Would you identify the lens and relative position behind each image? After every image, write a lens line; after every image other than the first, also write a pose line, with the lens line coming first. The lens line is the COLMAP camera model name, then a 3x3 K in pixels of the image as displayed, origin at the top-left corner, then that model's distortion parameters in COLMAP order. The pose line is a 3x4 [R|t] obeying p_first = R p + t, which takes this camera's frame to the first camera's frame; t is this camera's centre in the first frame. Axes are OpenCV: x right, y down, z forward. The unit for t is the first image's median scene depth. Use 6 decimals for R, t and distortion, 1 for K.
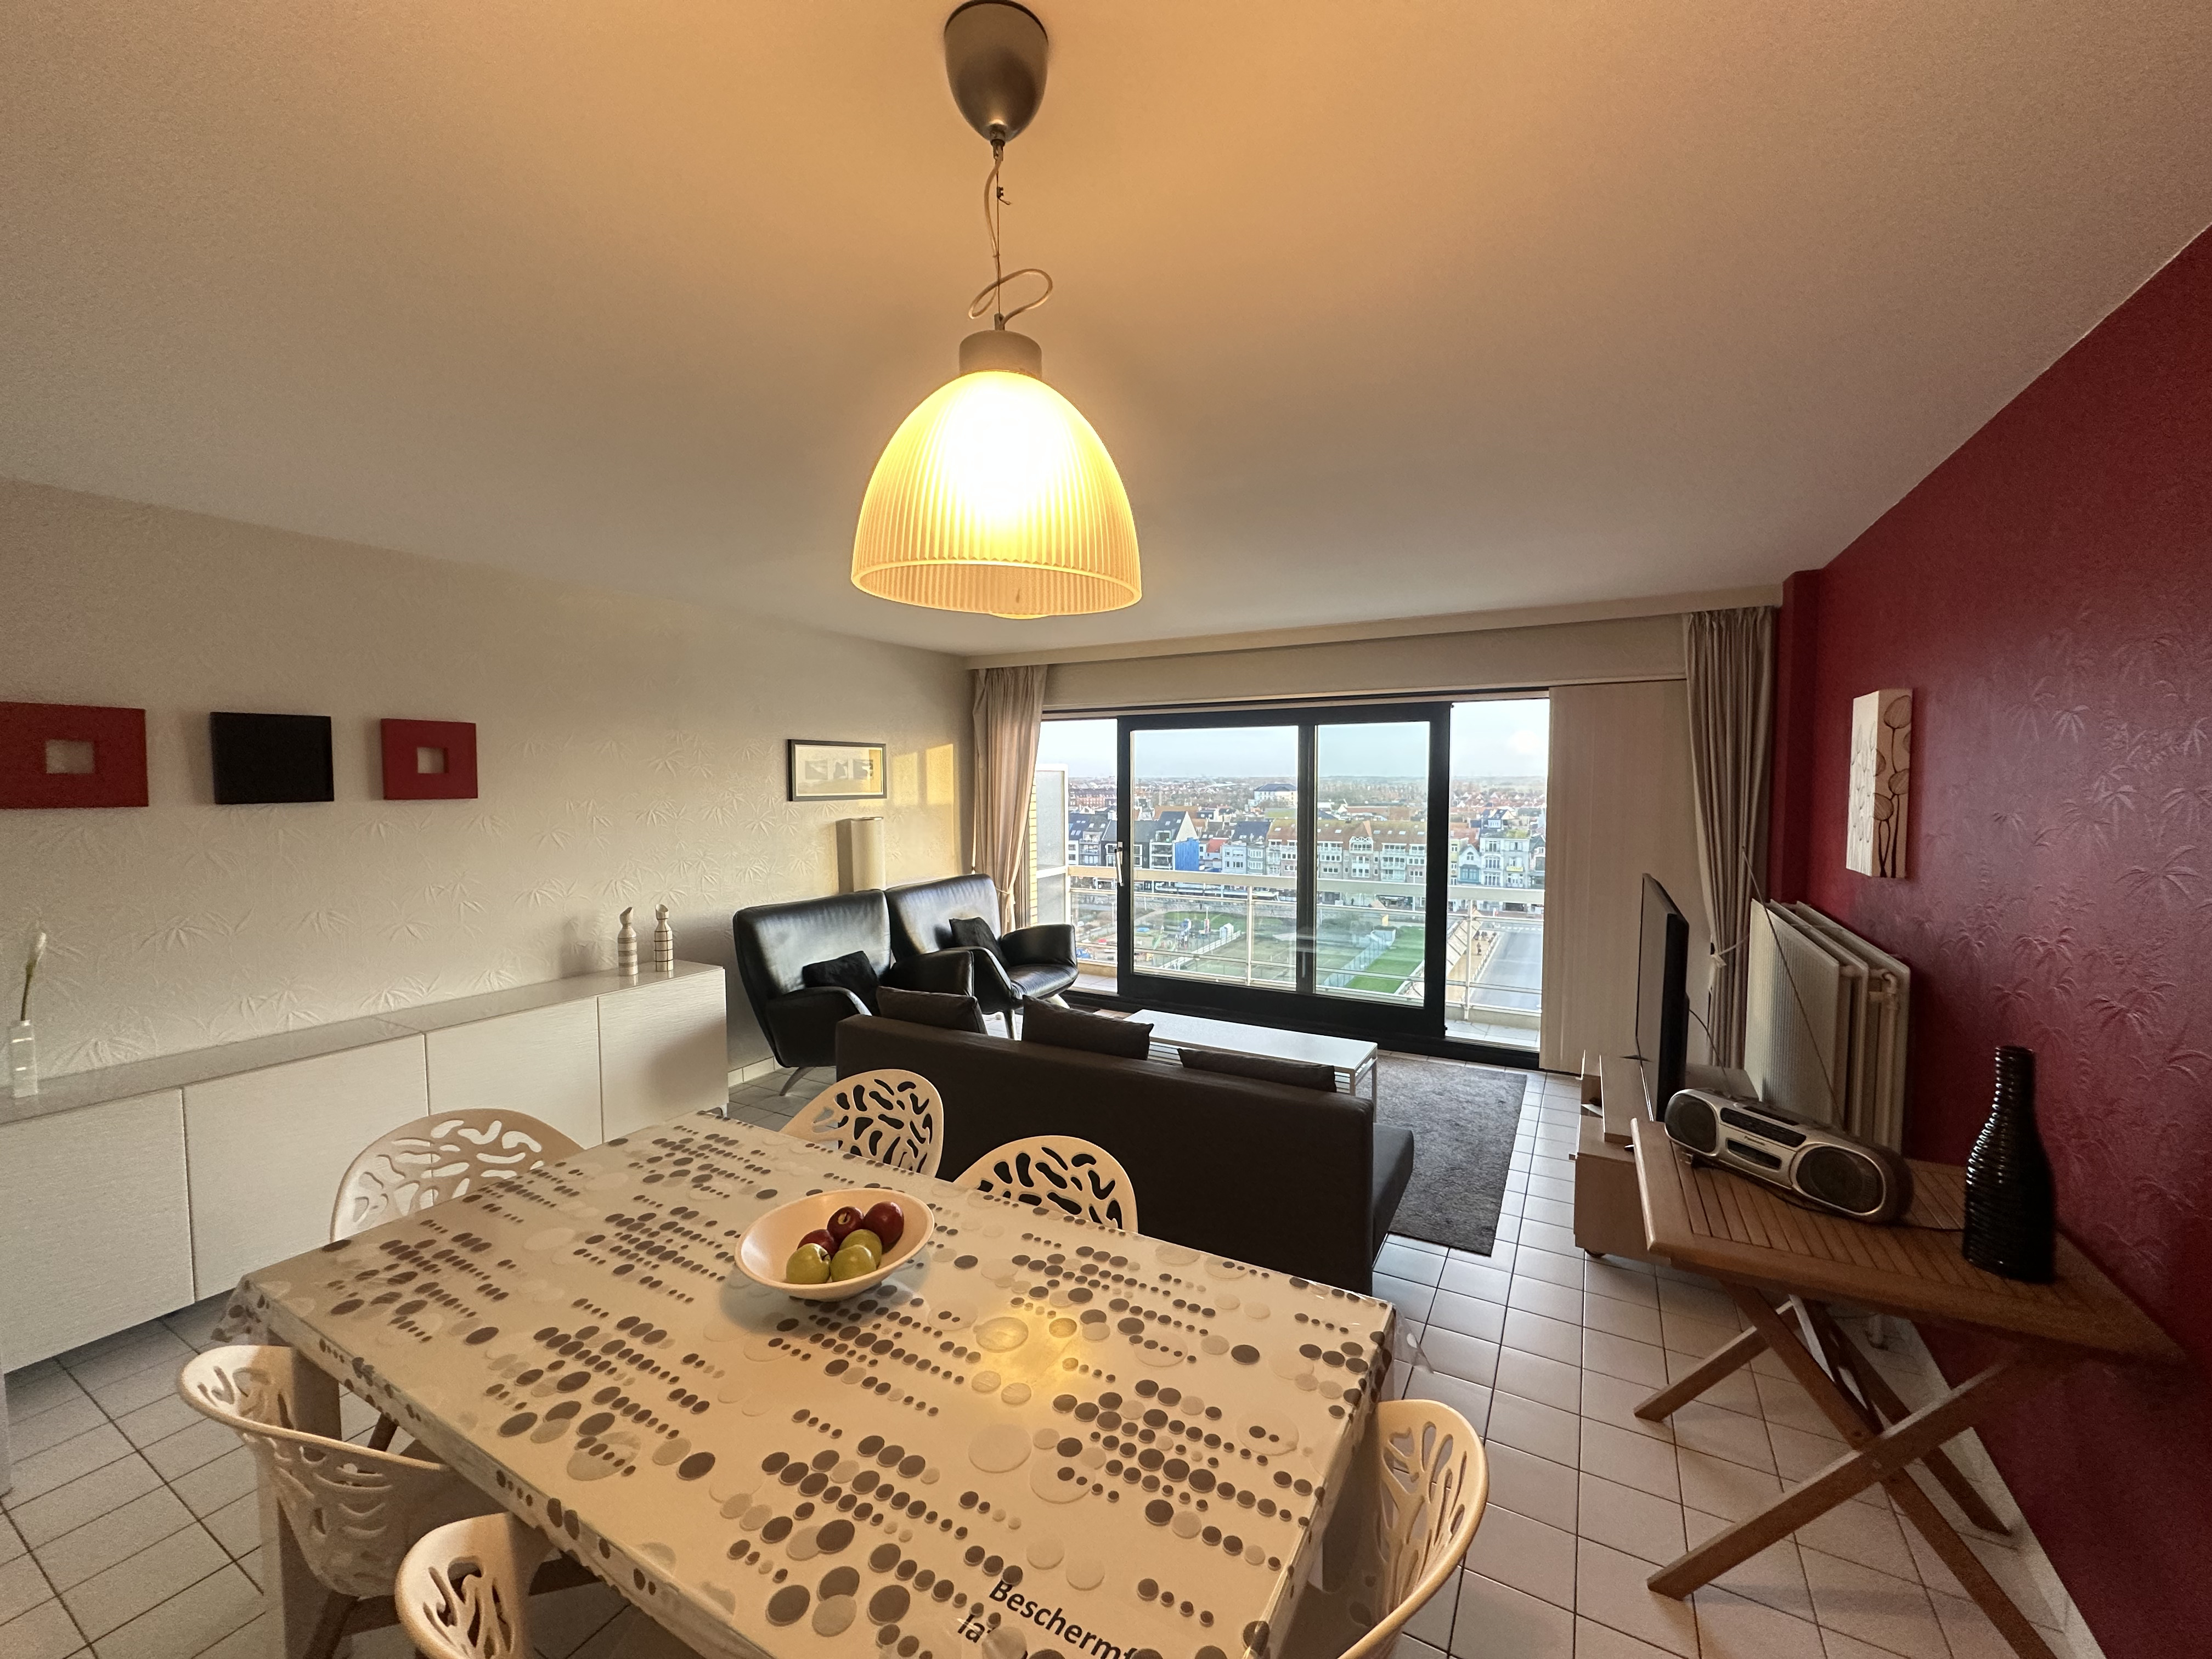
lens RADIAL K [[870.1, 0, 1106.0], [0, 870.1, 829.5], [0, 0, 1]] dist [-0.003040, 0.000536]
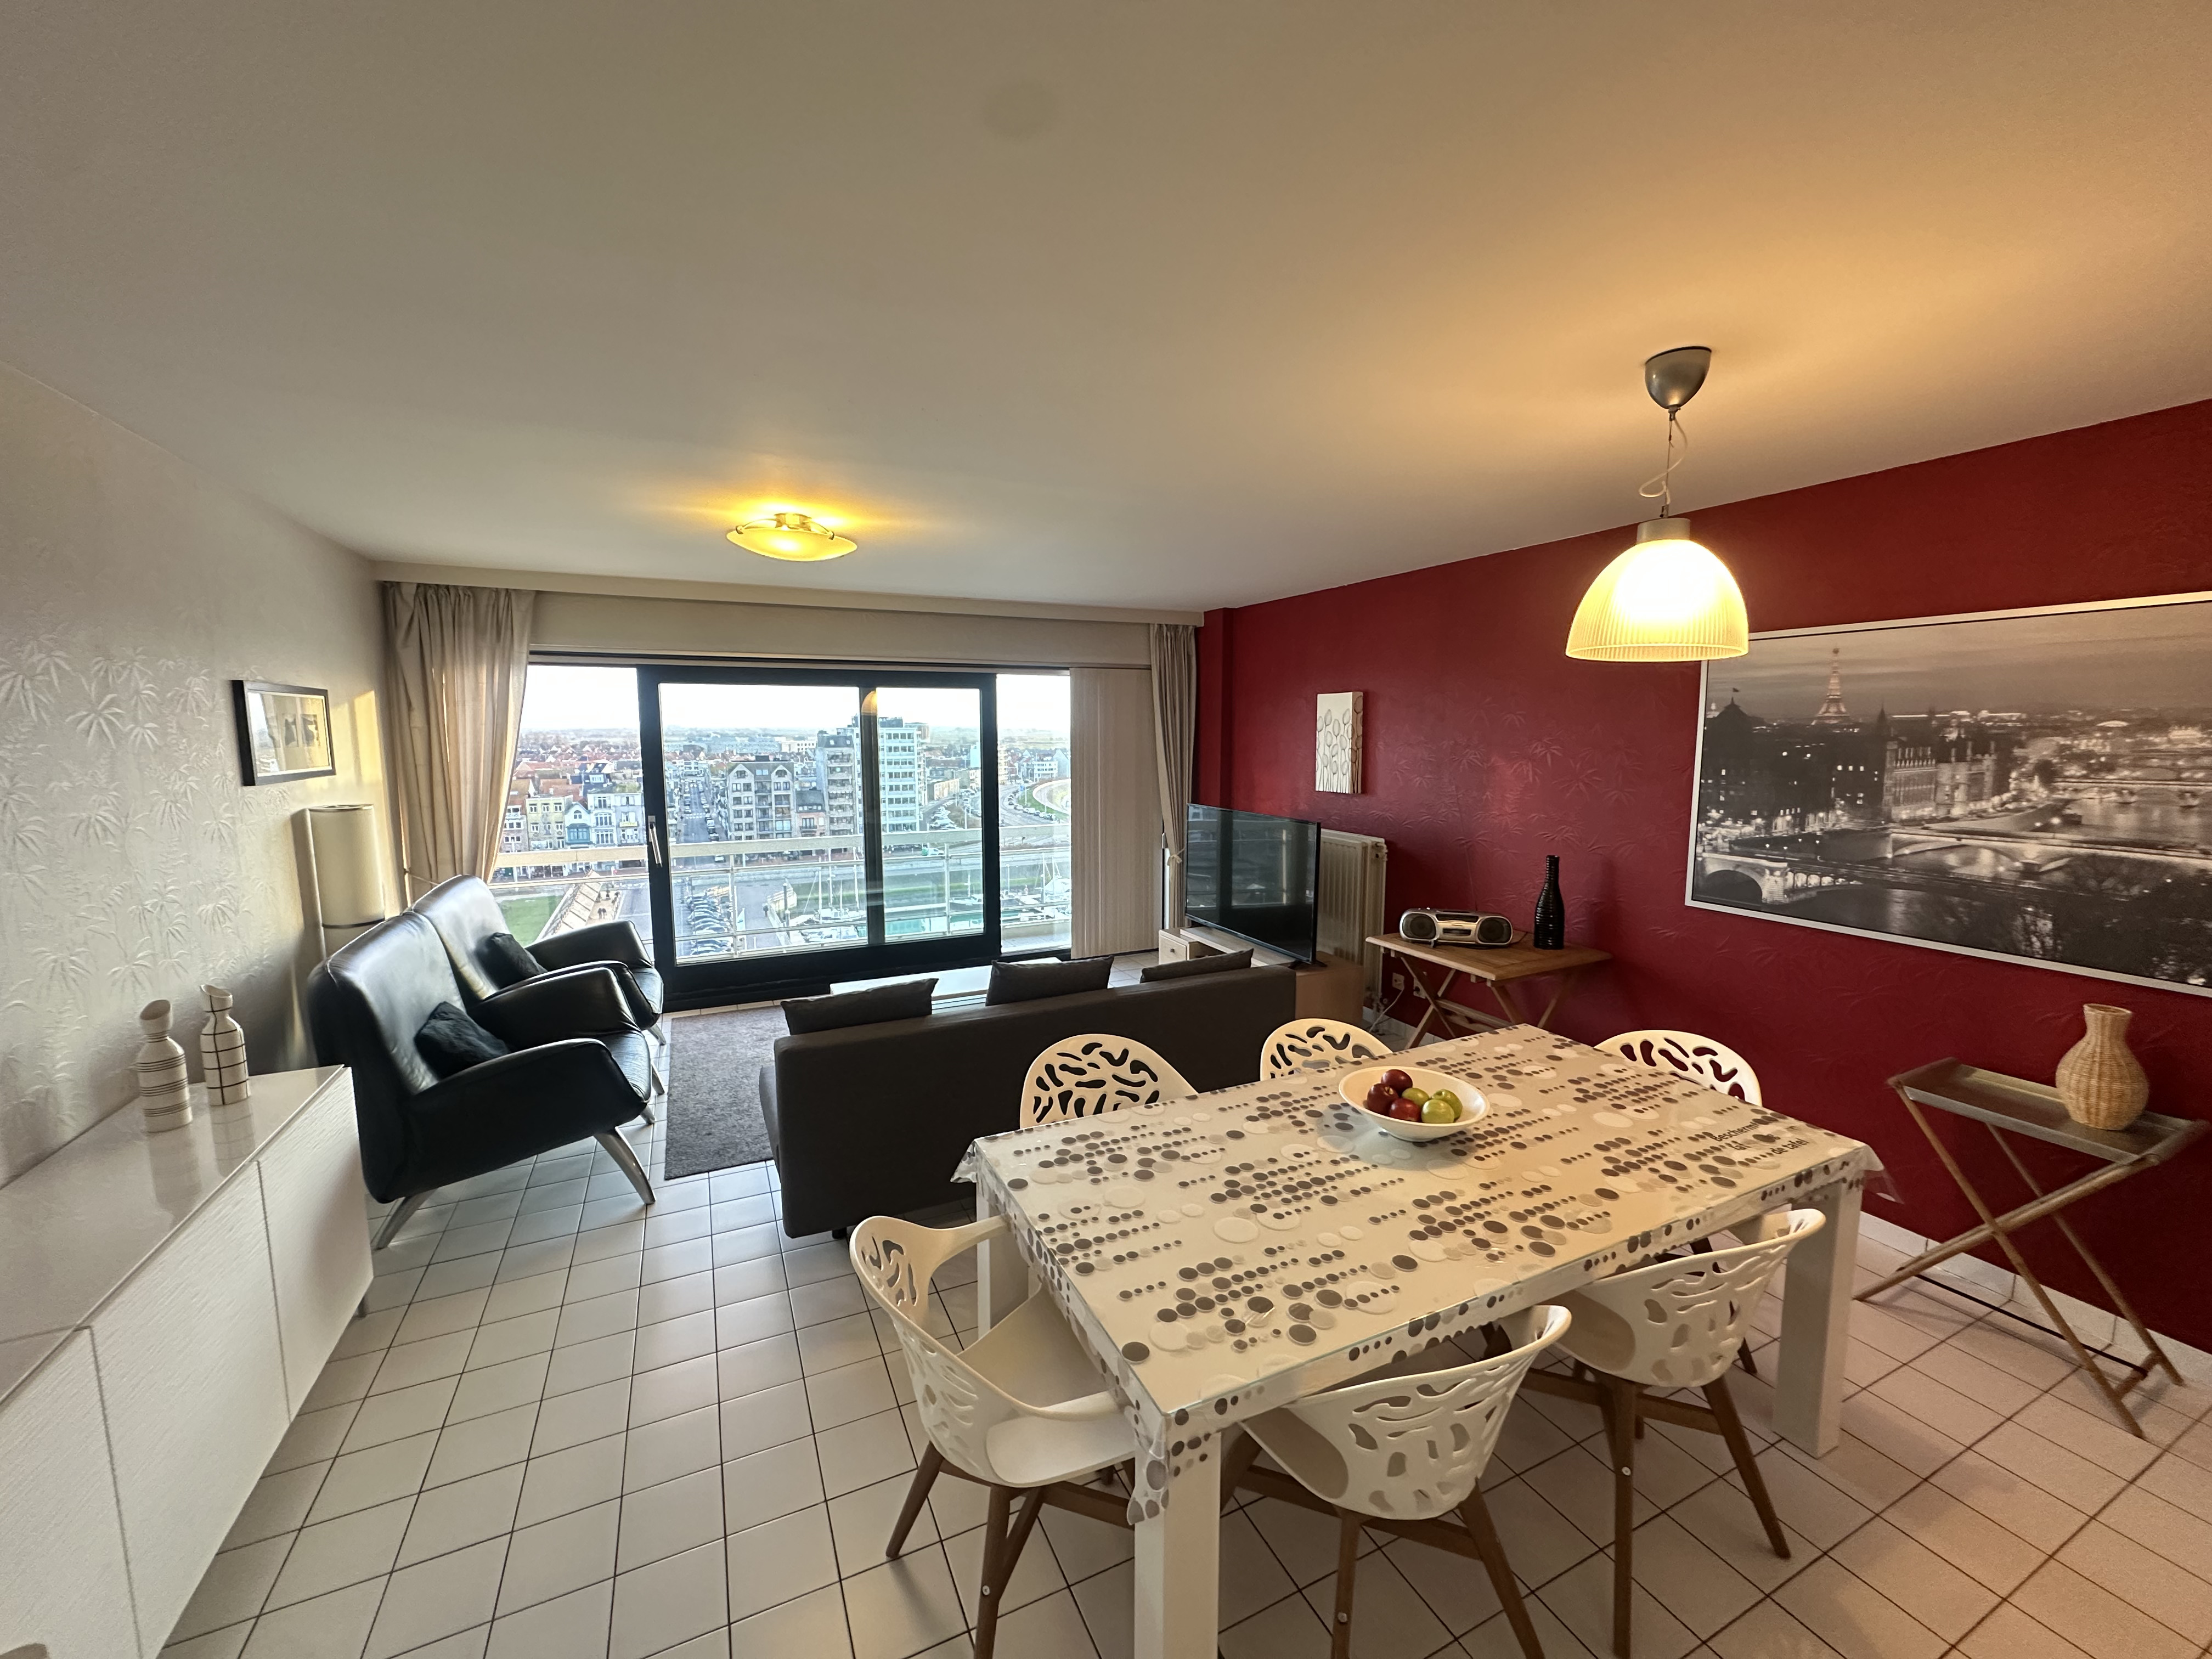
lens RADIAL K [[870.1, 0, 1106.0], [0, 870.1, 829.5], [0, 0, 1]] dist [-0.003040, 0.000536]
pose [[0.583070, -0.092675, 0.807119, -1.023469], [0.048101, 0.995668, 0.079575, -0.045345], [-0.810997, -0.007574, 0.585002, 0.377769]]
